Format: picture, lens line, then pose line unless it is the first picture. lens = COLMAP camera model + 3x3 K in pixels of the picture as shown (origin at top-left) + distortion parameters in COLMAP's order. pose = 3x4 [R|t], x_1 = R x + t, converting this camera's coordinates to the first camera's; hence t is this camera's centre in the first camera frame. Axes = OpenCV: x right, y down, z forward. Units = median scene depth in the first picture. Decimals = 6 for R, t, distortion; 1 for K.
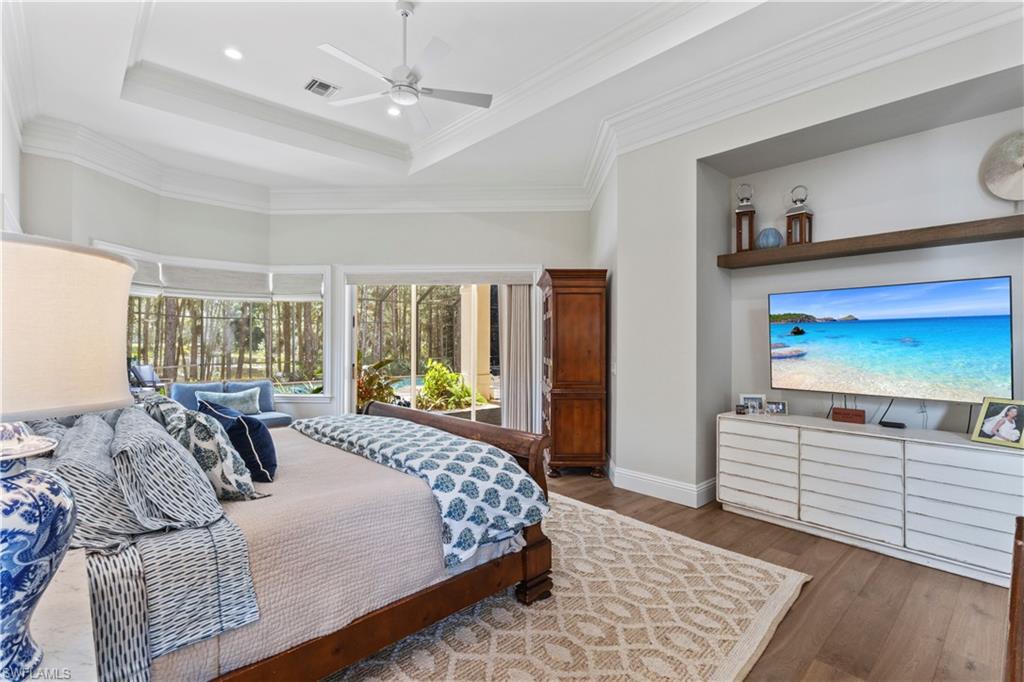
lens RADIAL K [[470.4, 0, 512.0], [0, 470.4, 341.0], [0, 0, 1]] dist [0.001265, 0.000069]
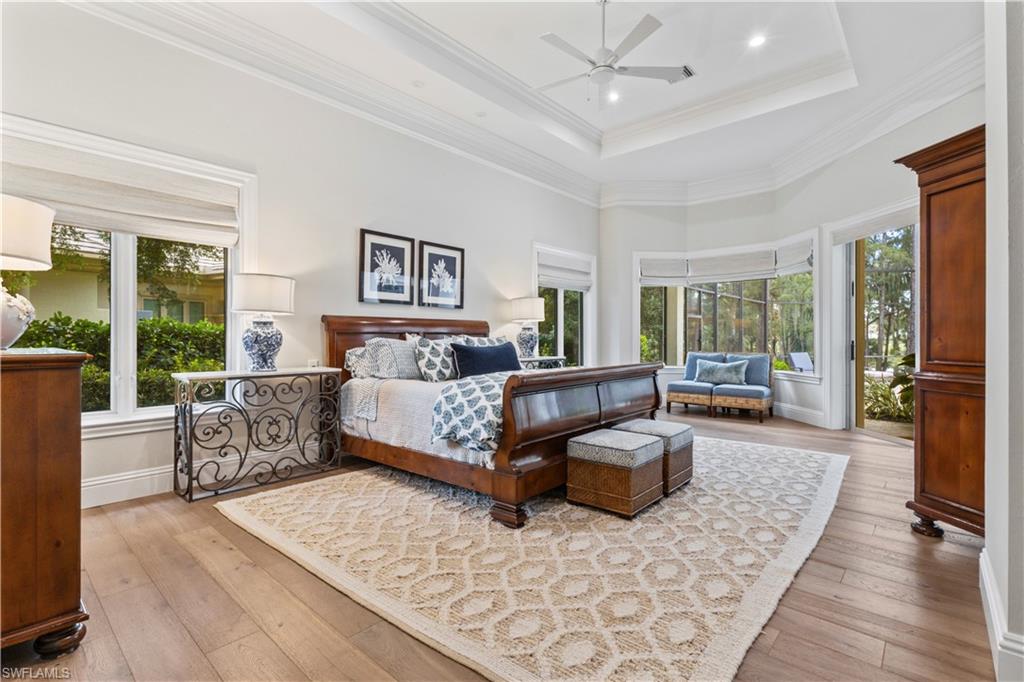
lens RADIAL K [[470.4, 0, 512.0], [0, 470.4, 341.0], [0, 0, 1]] dist [0.001265, 0.000069]
pose [[0.098297, 0.004721, -0.995146, 0.964148], [0.001215, 0.999987, 0.004863, 0.103940], [0.995156, -0.001687, 0.098290, 0.774720]]
